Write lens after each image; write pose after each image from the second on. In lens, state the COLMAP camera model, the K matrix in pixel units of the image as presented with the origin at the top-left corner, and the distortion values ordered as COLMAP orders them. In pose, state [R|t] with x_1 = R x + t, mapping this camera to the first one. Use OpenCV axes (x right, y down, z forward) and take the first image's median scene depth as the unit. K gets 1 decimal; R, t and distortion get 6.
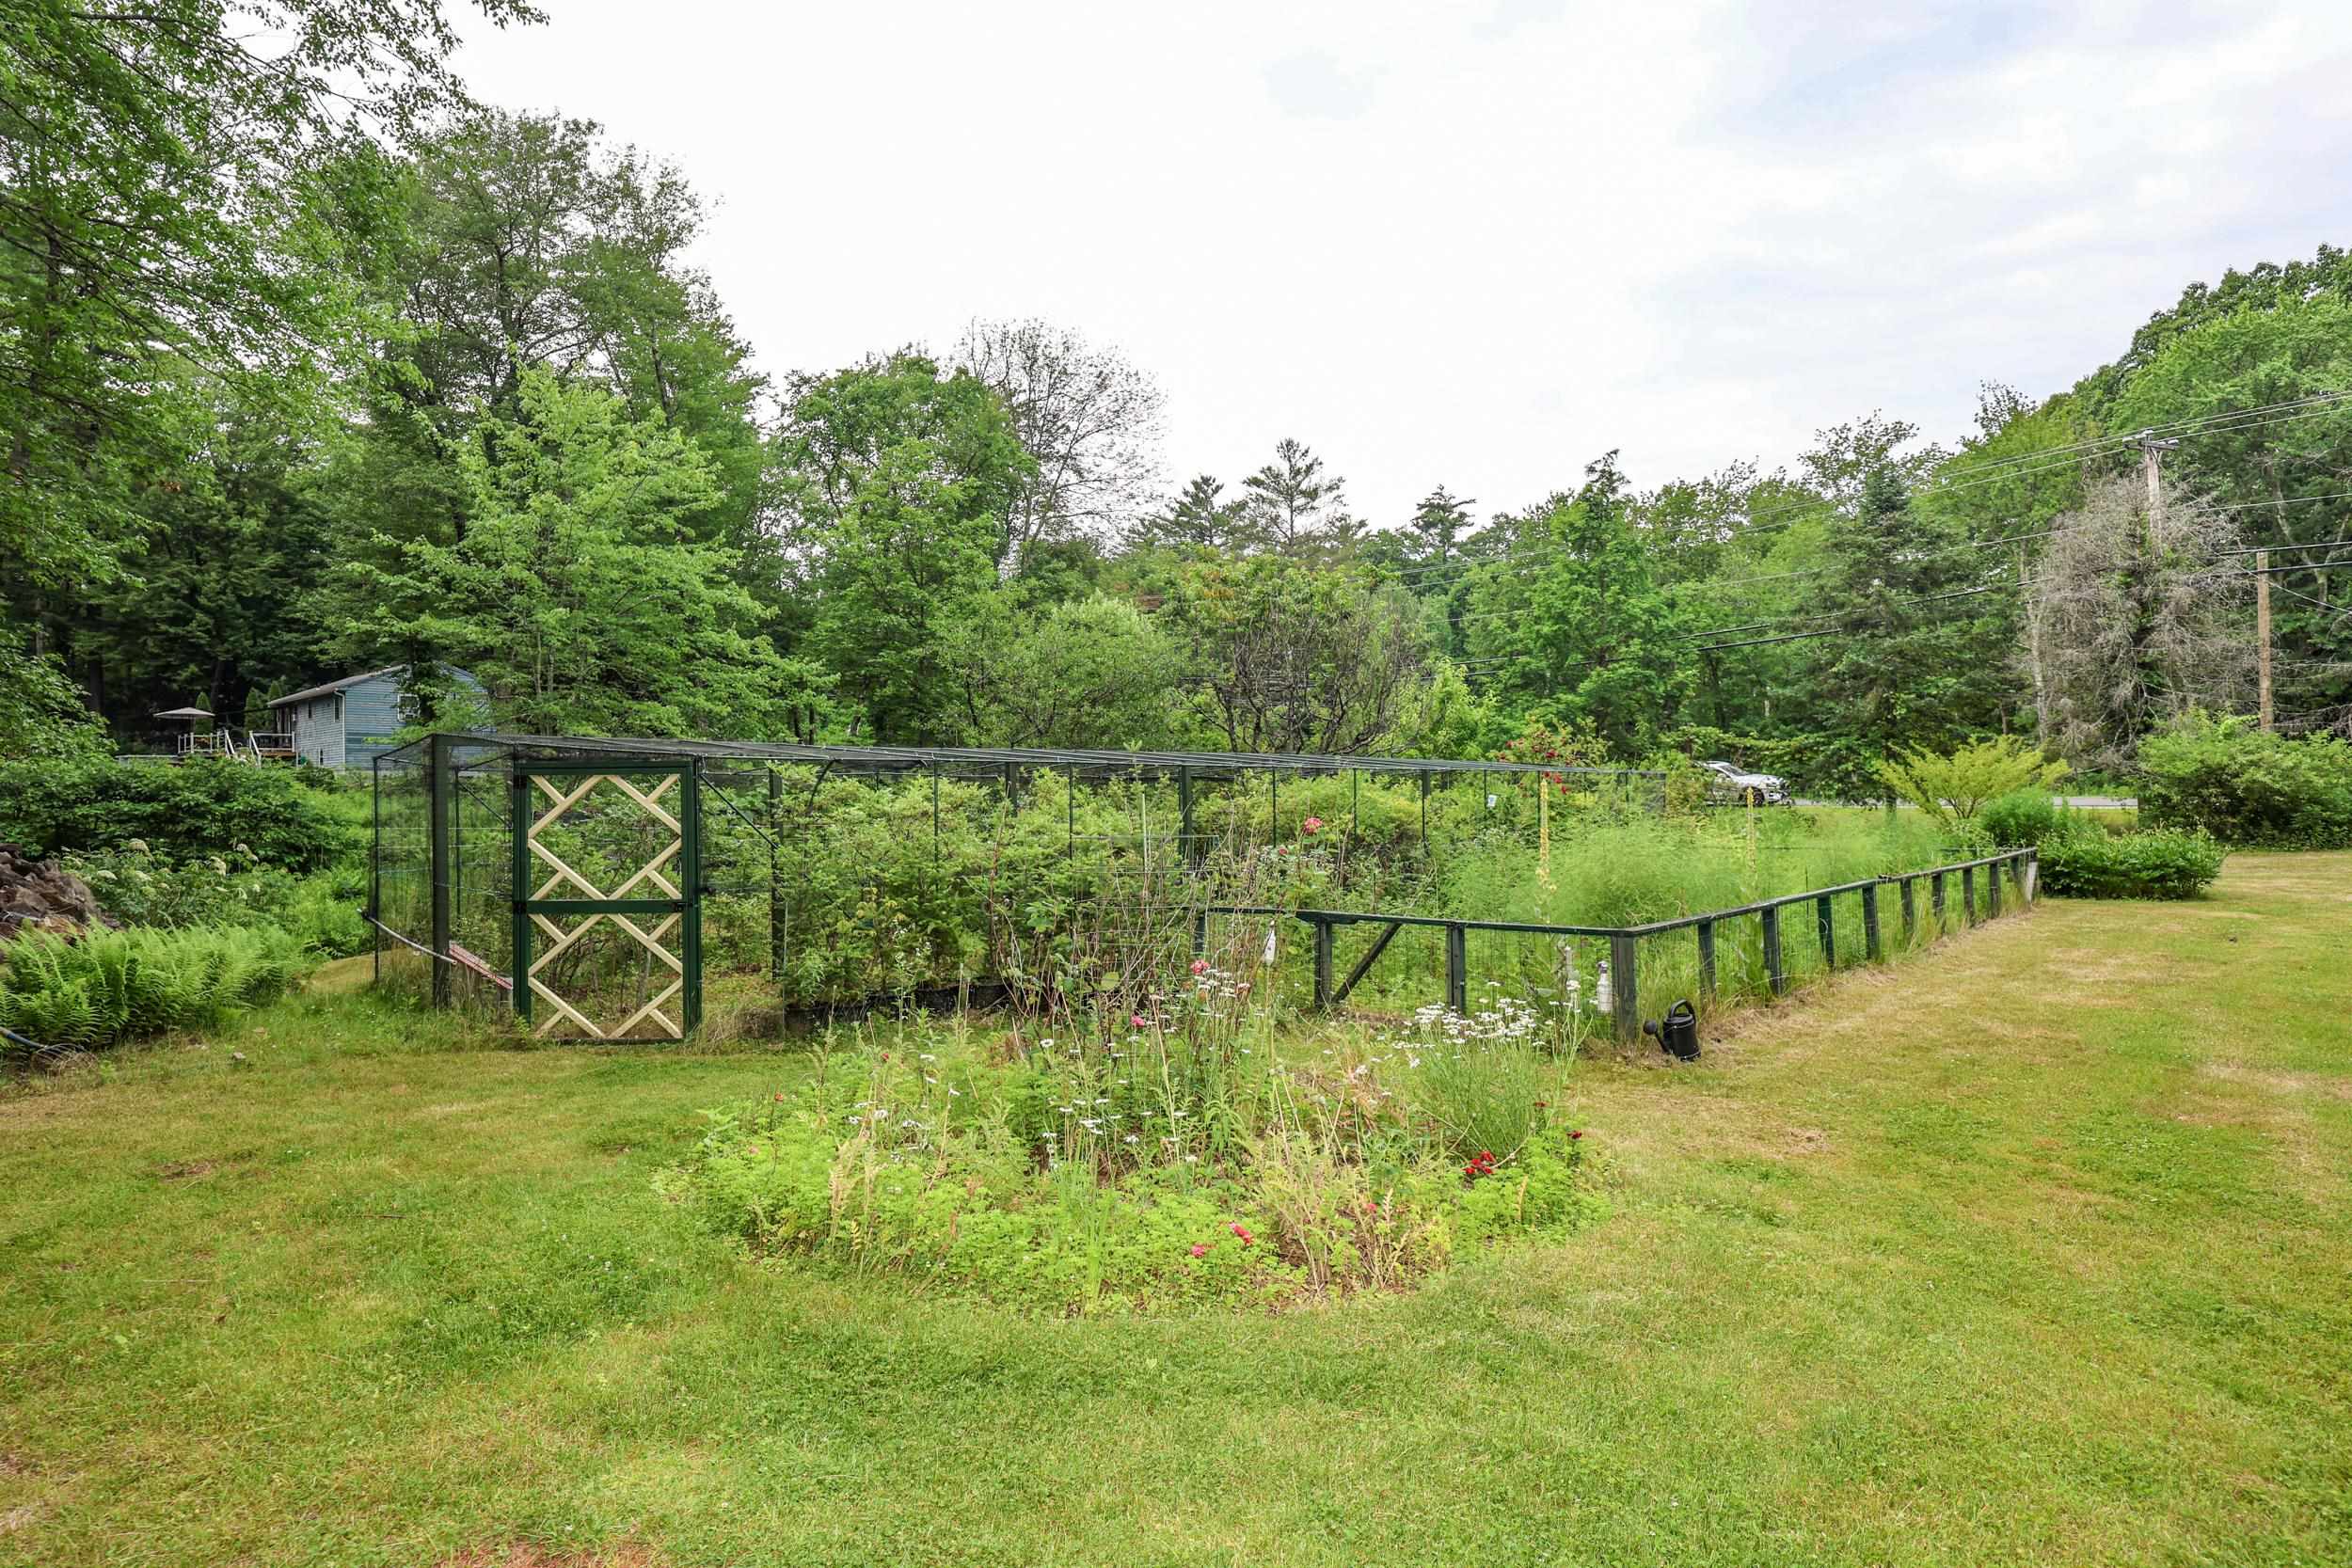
lens RADIAL K [[1207.9, 0, 1176.0], [0, 1207.9, 784.0], [0, 0, 1]] dist [0.004611, 0.000534]
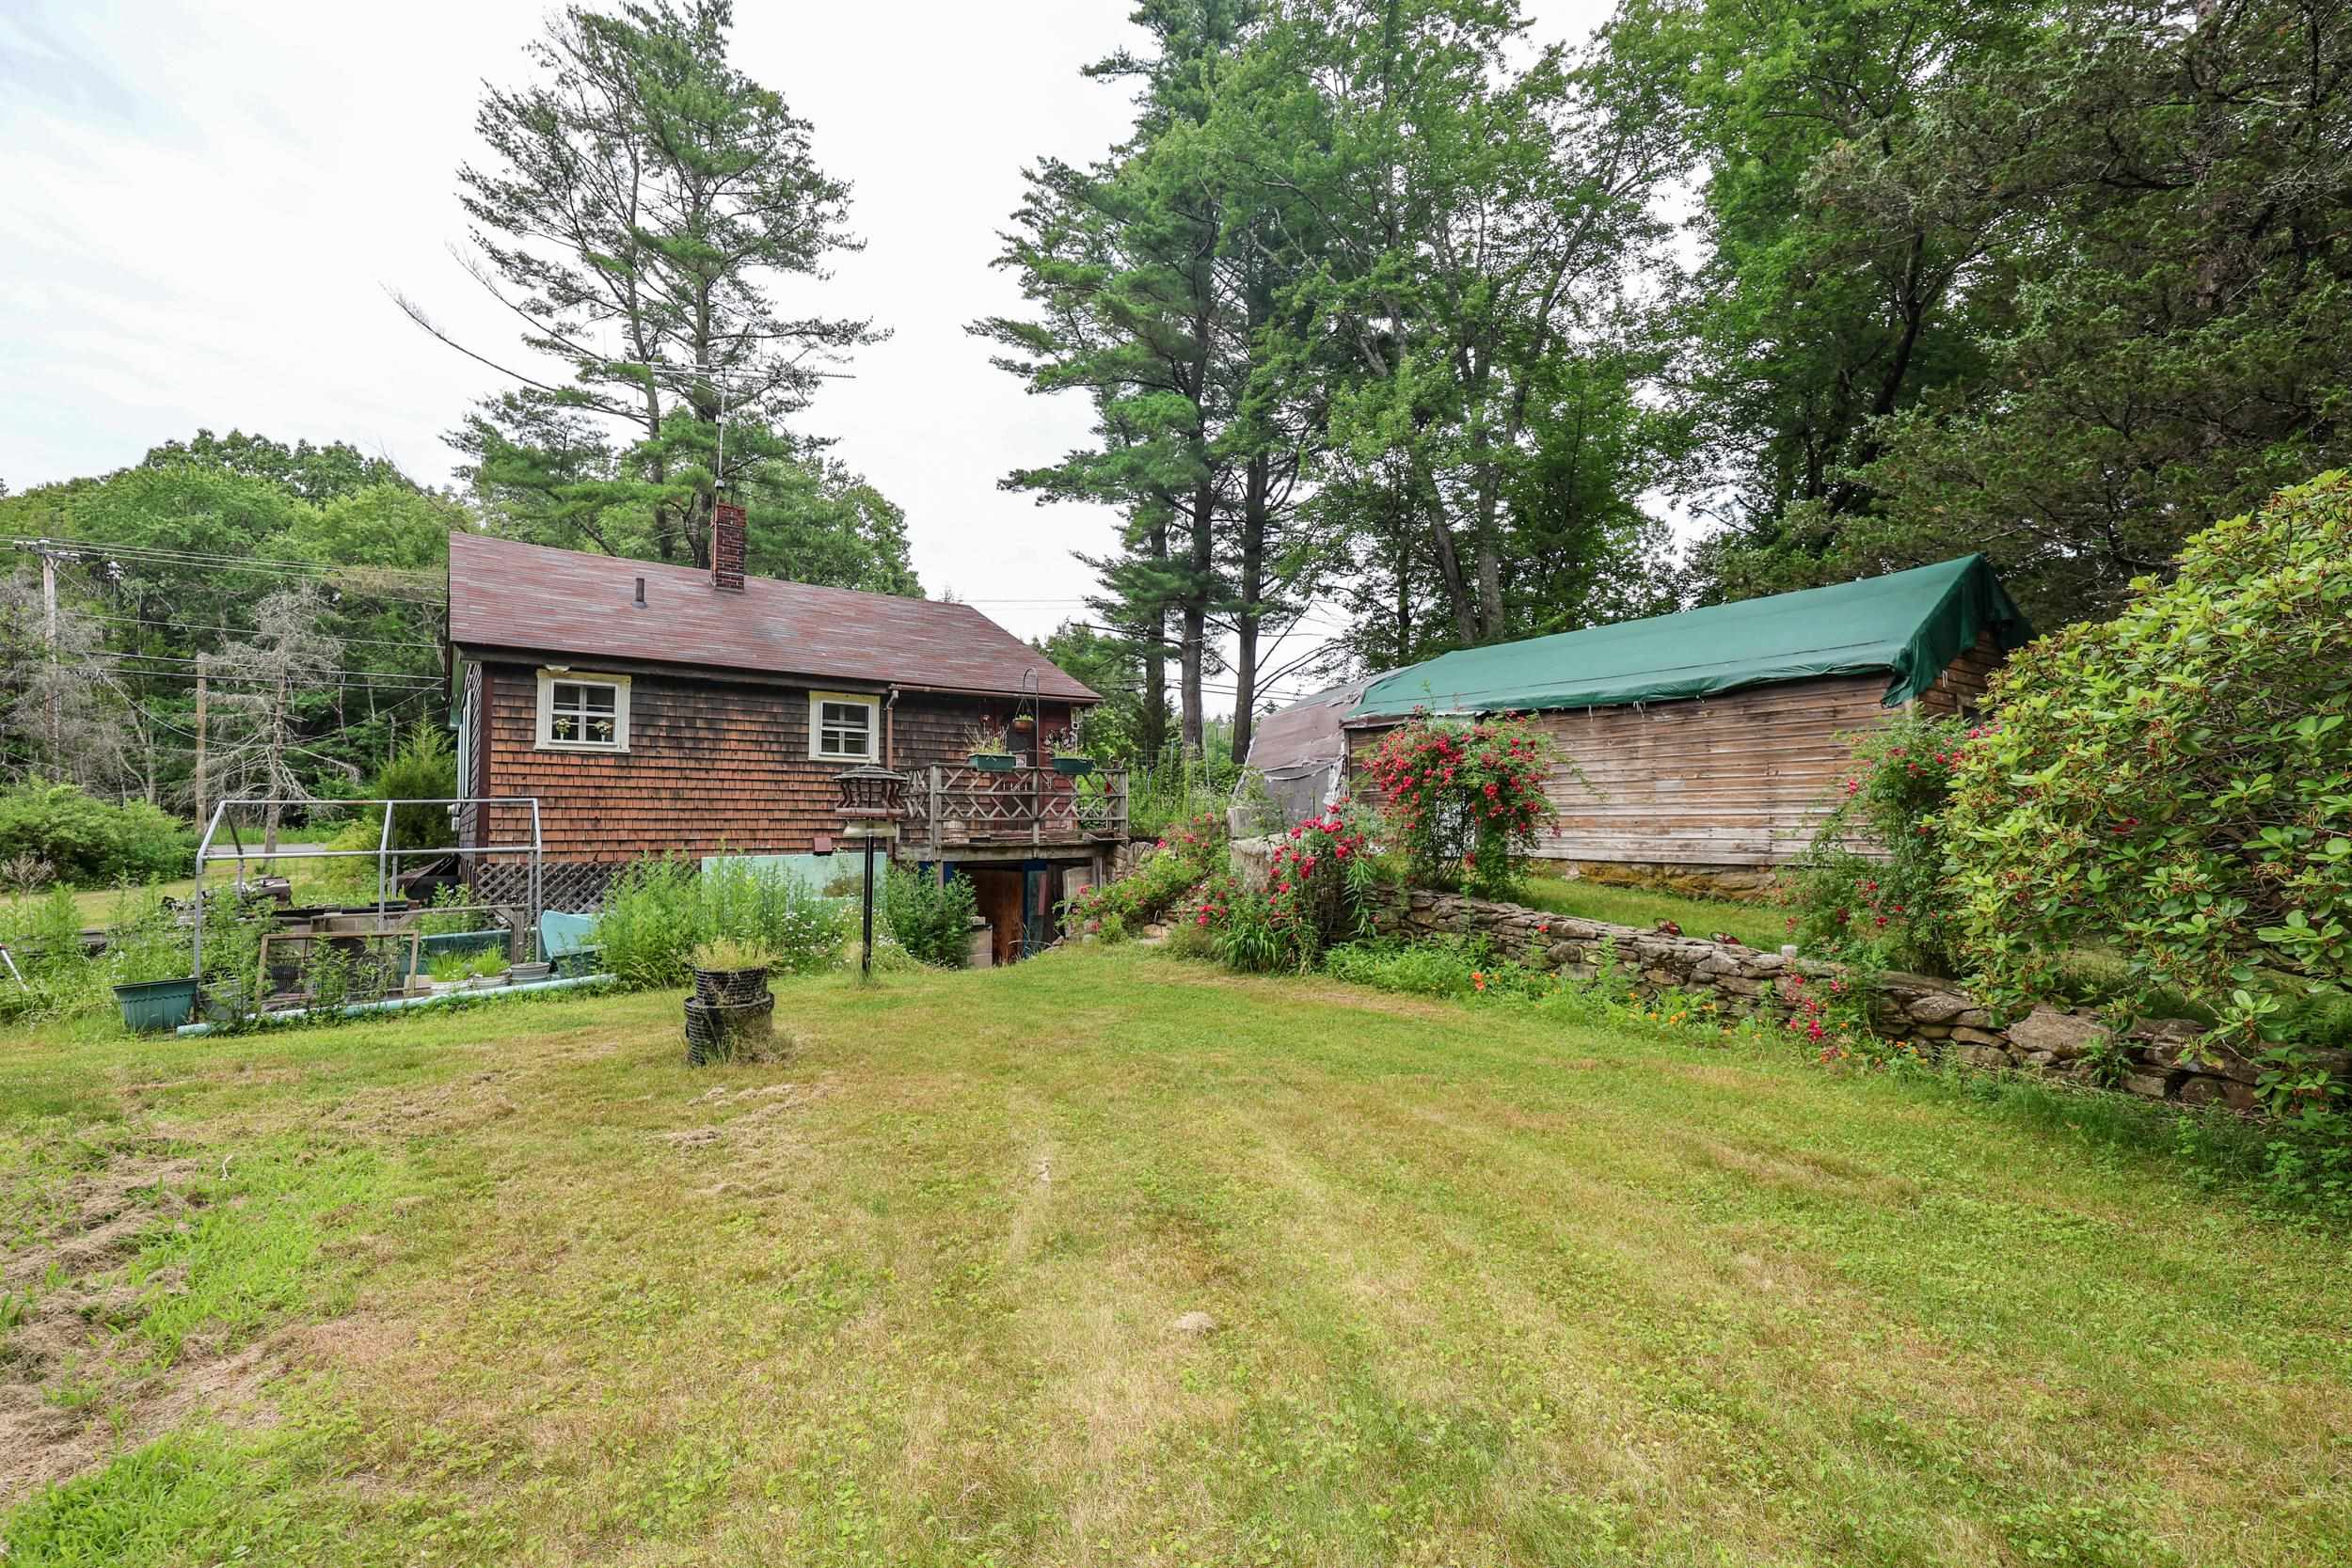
lens RADIAL K [[997.3, 0, 1171.1], [0, 997.3, 786.1], [0, 0, 1]] dist [0.002124, -0.000466]
pose [[0.165581, 0.043078, 0.985255, 0.040634], [0.004746, 0.998999, -0.044476, -0.002729], [-0.986185, 0.012040, 0.165211, -0.272778]]
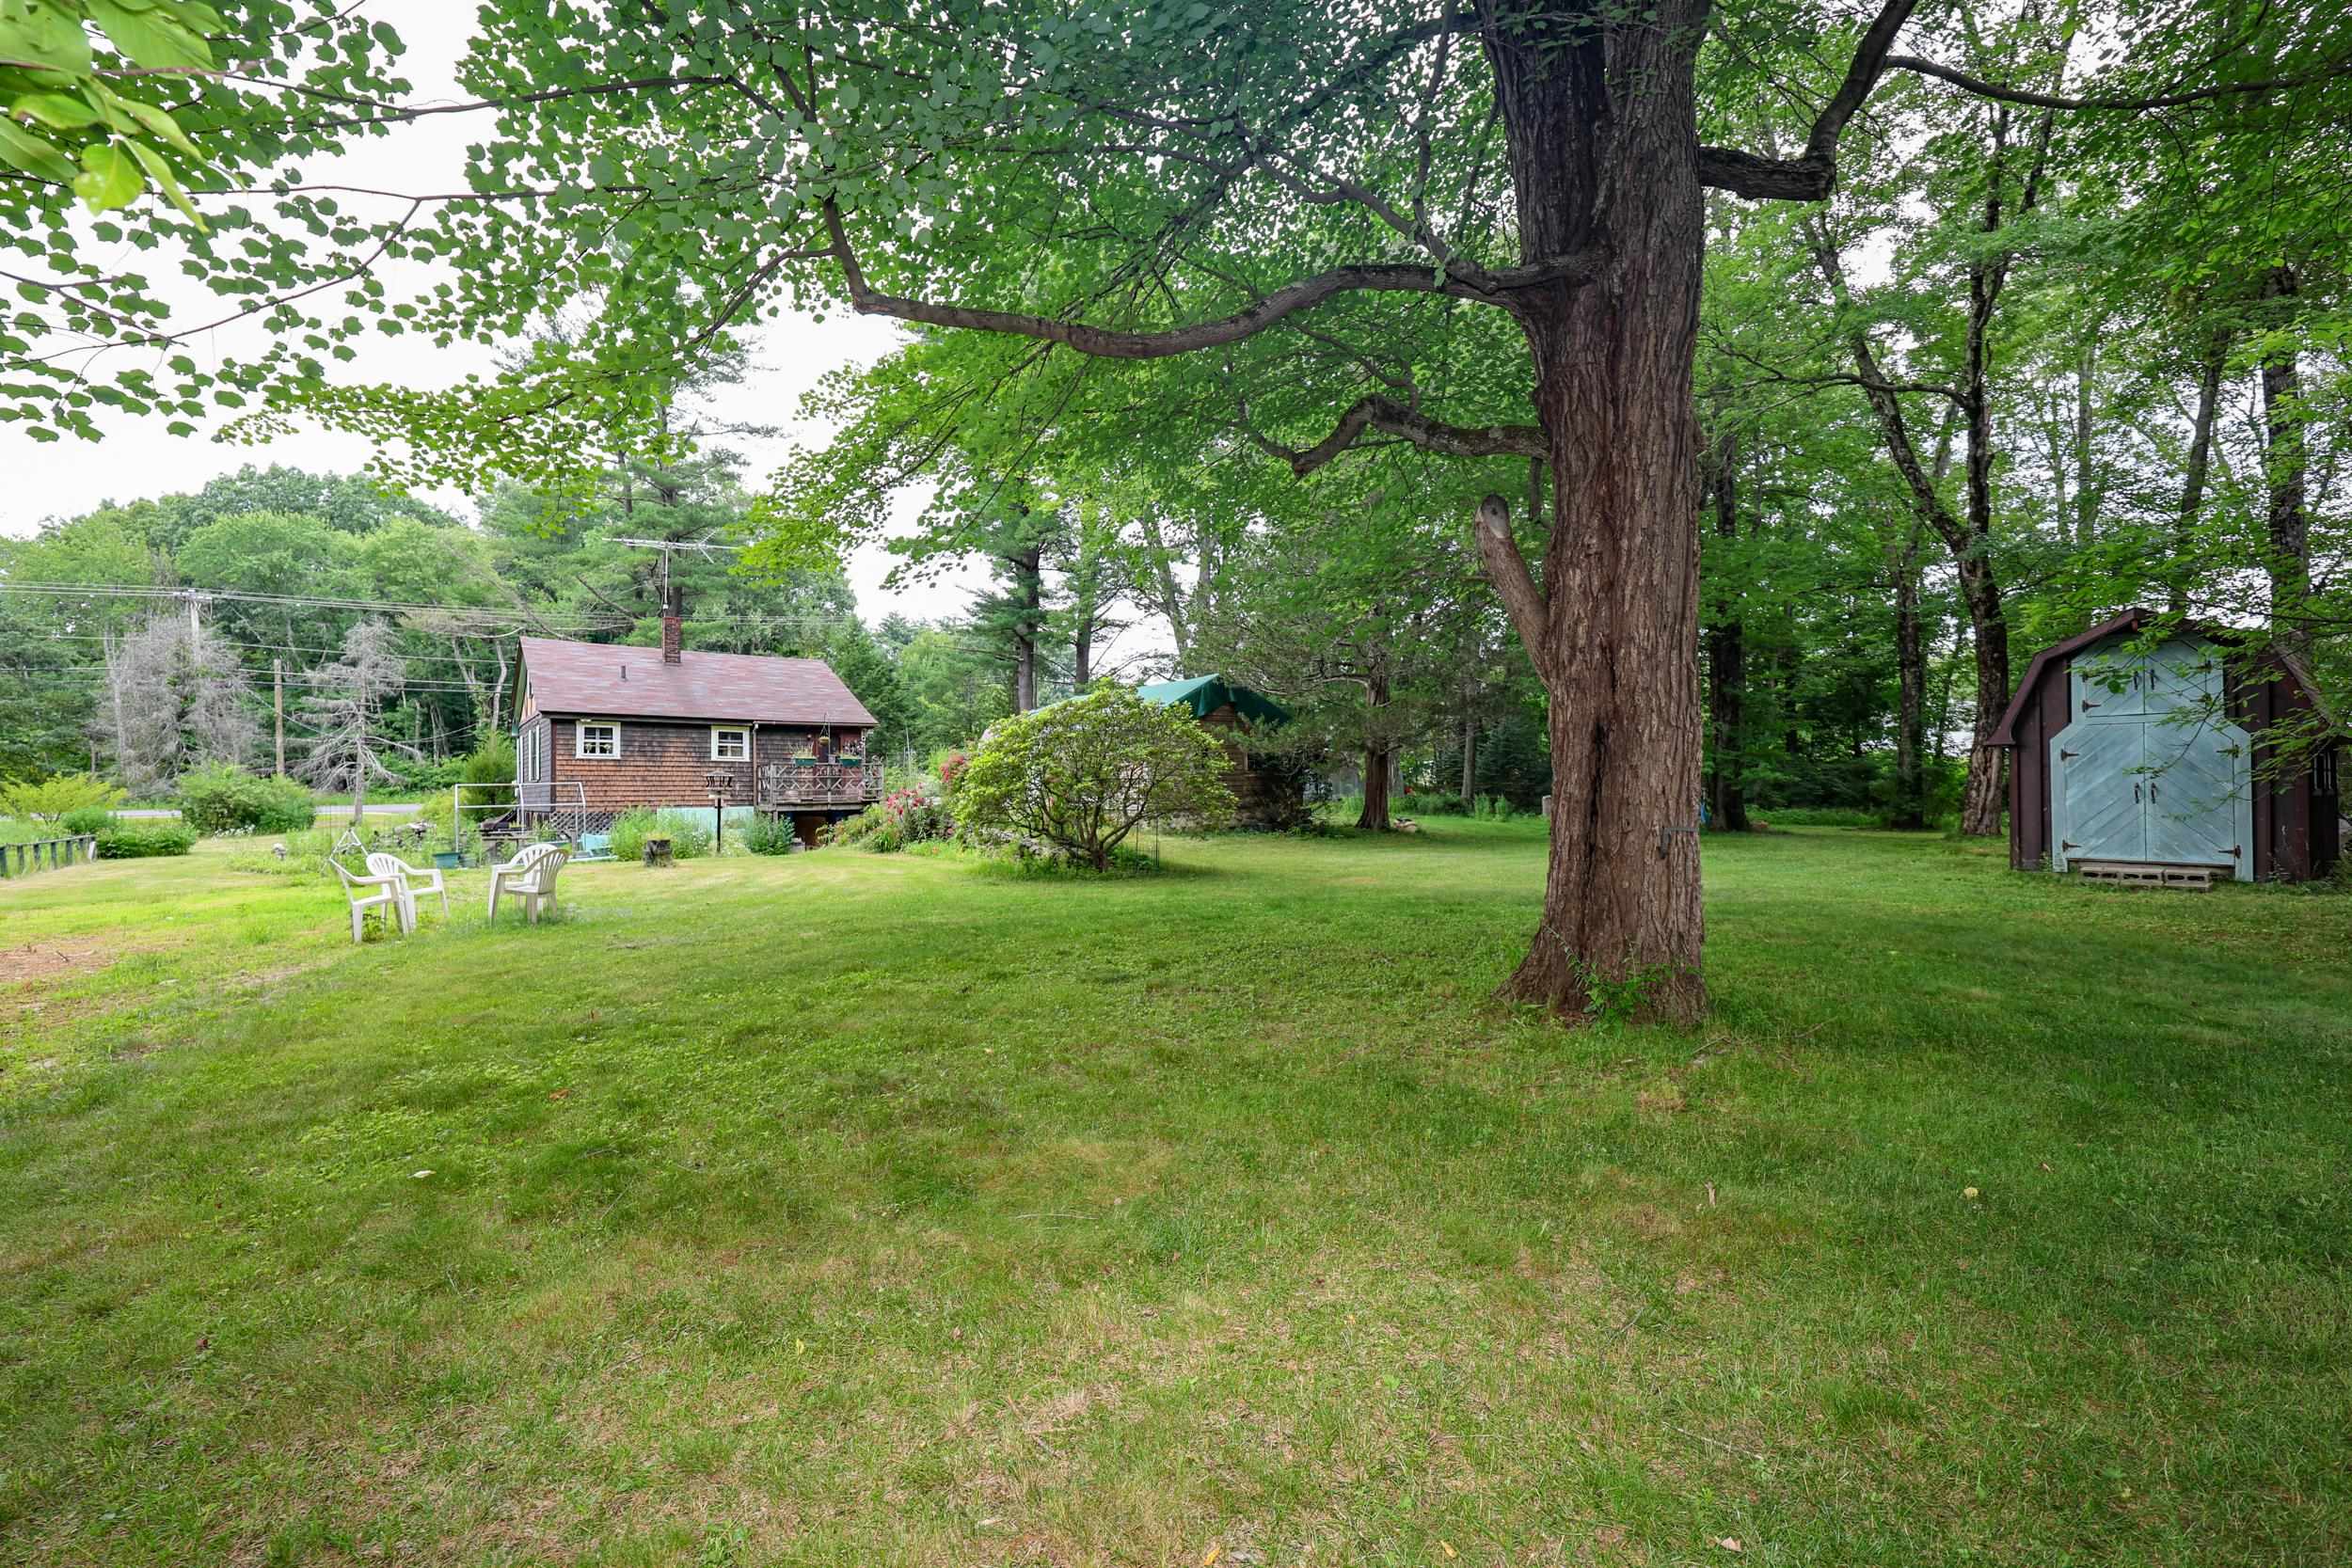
lens RADIAL K [[983.0, 0, 1167.3], [0, 983.0, 784.4], [0, 0, 1]] dist [0.001247, -0.000222]
pose [[0.145541, 0.006485, 0.989331, -0.384415], [0.006922, 0.999947, -0.007573, -0.004531], [-0.989328, 0.007951, 0.145488, -0.591288]]
